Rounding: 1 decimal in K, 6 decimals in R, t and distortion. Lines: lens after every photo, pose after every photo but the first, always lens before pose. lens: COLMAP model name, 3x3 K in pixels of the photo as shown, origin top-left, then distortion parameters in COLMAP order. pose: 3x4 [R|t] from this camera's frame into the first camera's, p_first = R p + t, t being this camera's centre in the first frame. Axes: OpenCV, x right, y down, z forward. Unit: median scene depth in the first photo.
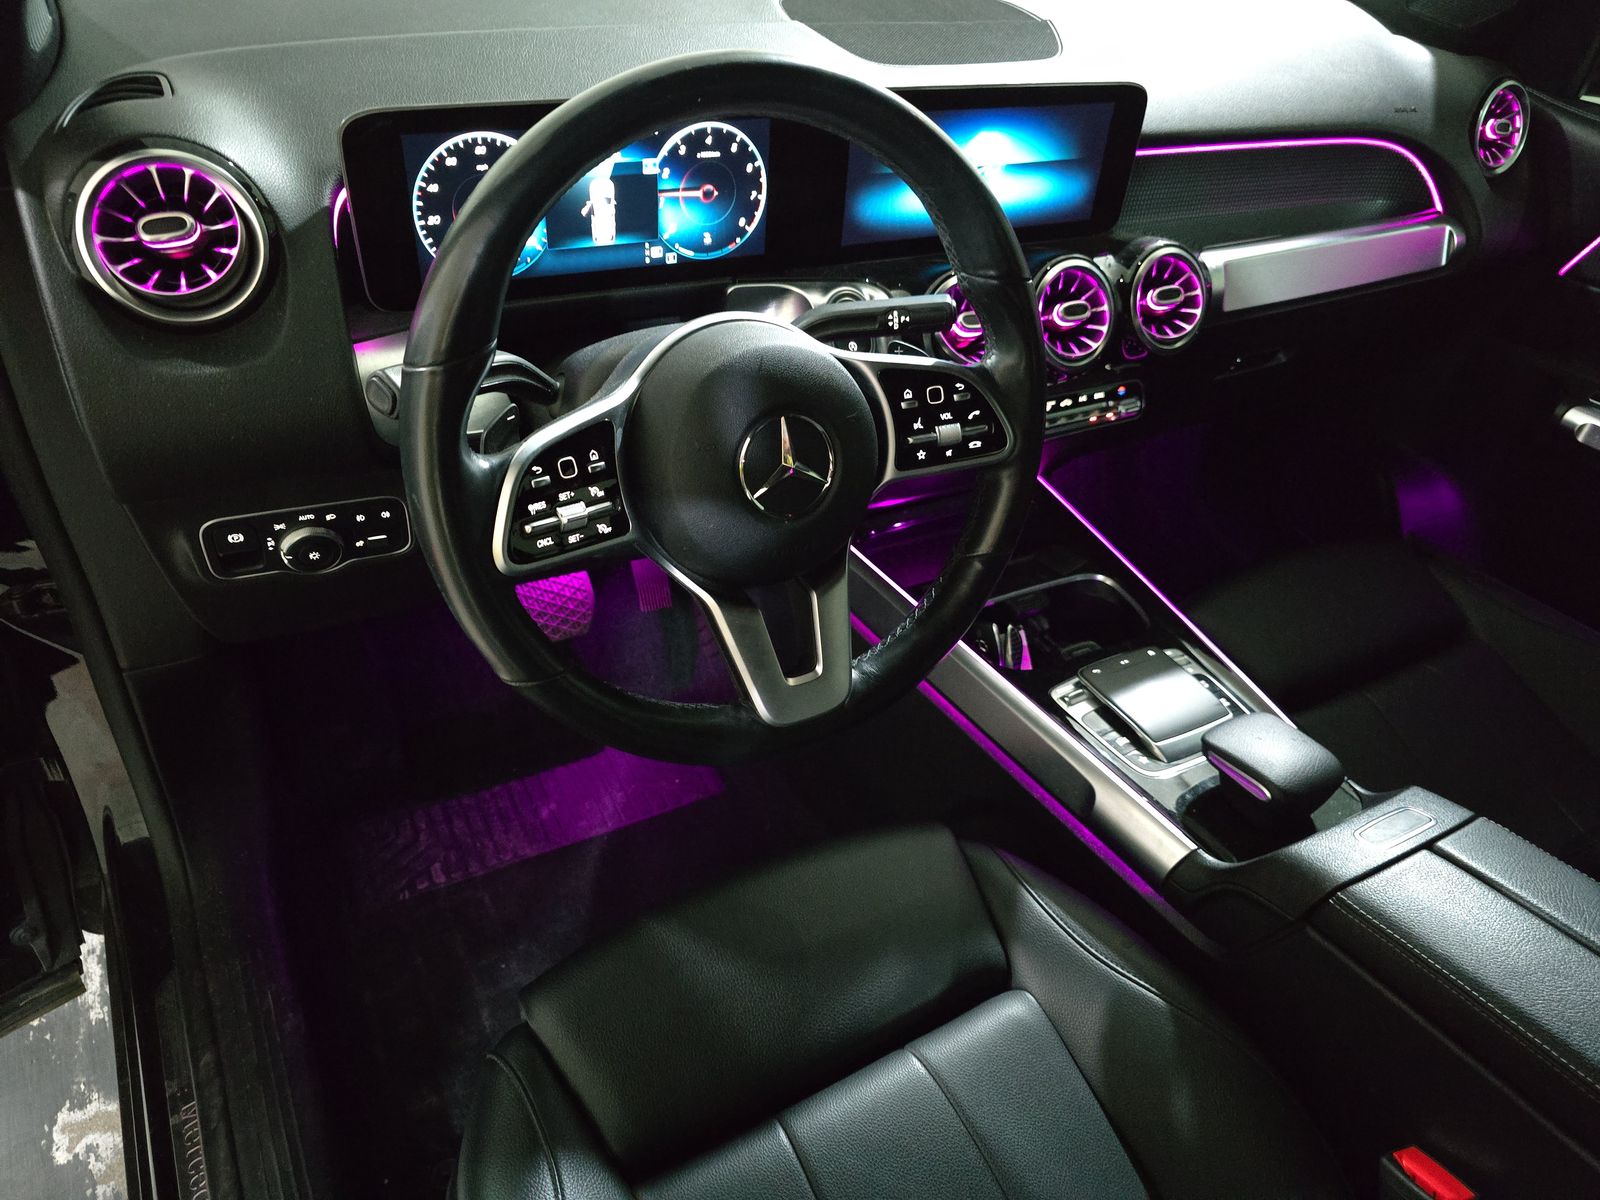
lens RADIAL K [[1085.7, 0, 763.7], [0, 1085.7, 541.1], [0, 0, 1]] dist [0.037139, 0.000315]
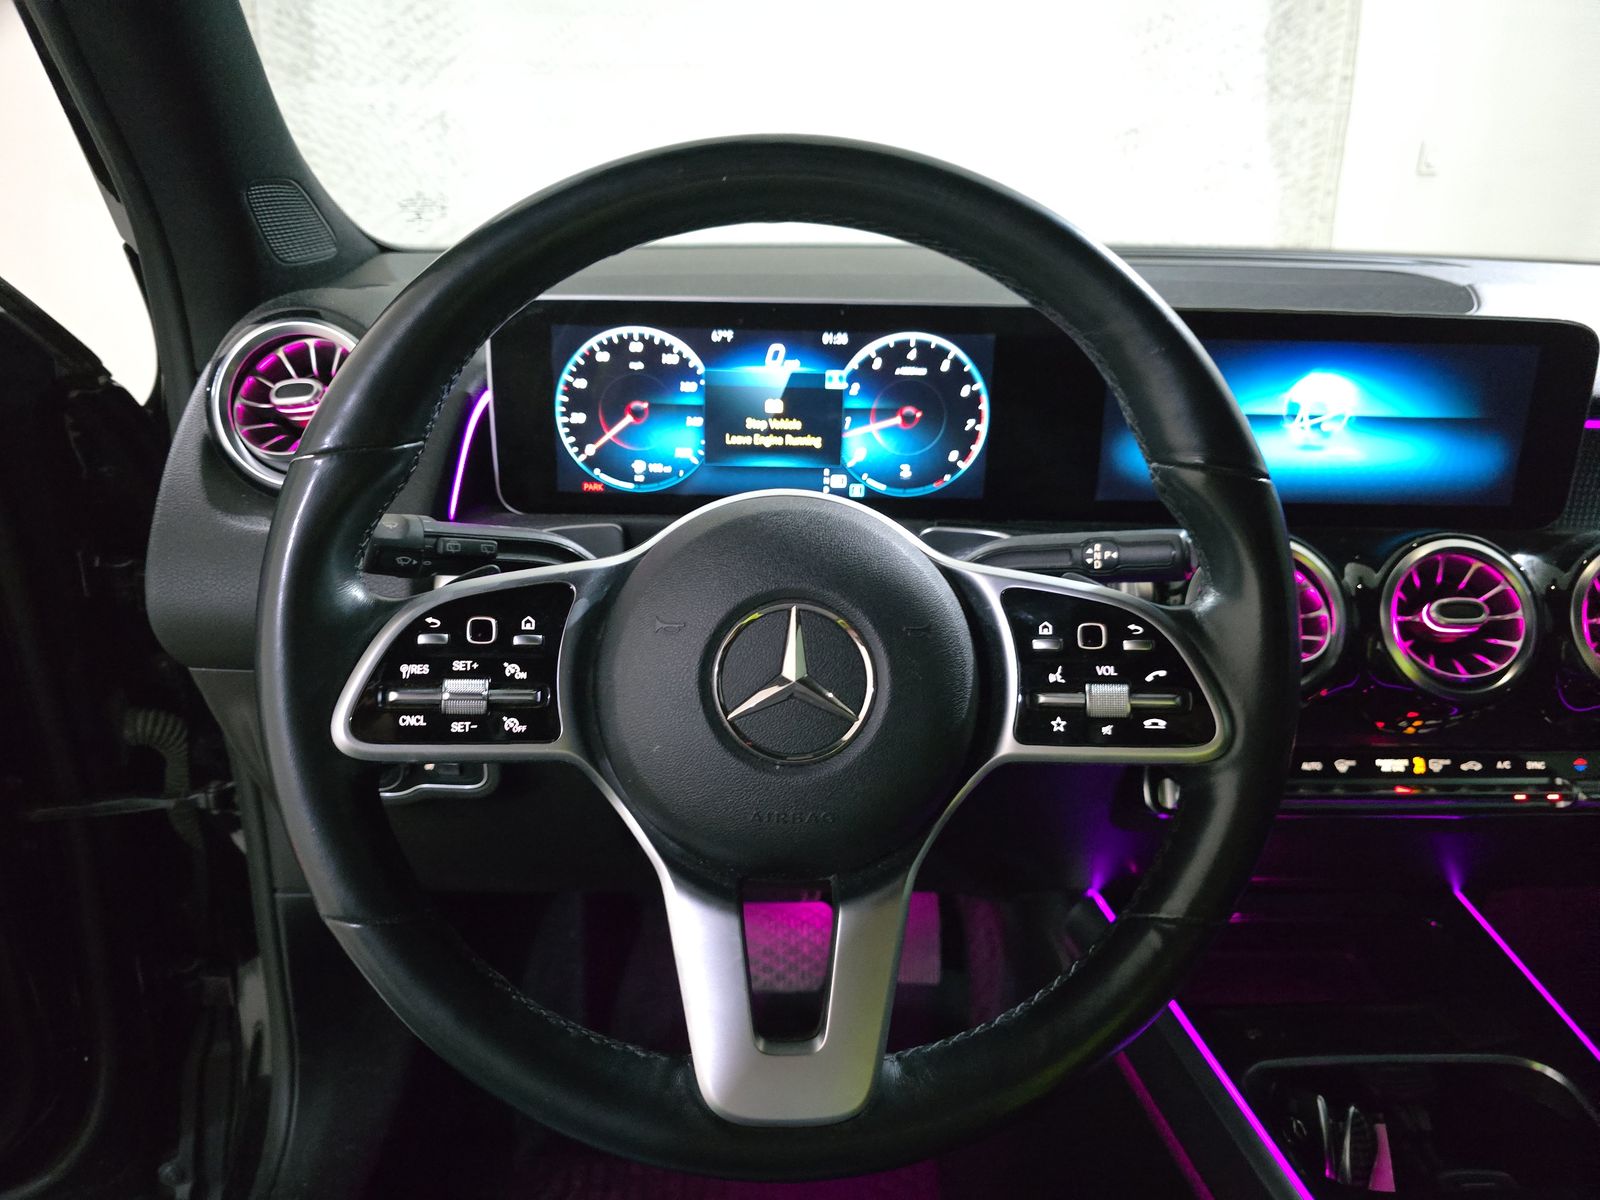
lens RADIAL K [[1079.4, 0, 794.4], [0, 1079.4, 600.5], [0, 0, 1]] dist [0.059703, -0.052209]
pose [[0.900852, 0.076463, -0.427339, 0.254981], [-0.205687, 0.942043, -0.265043, 0.050623], [0.382306, 0.326663, 0.864369, 0.336737]]
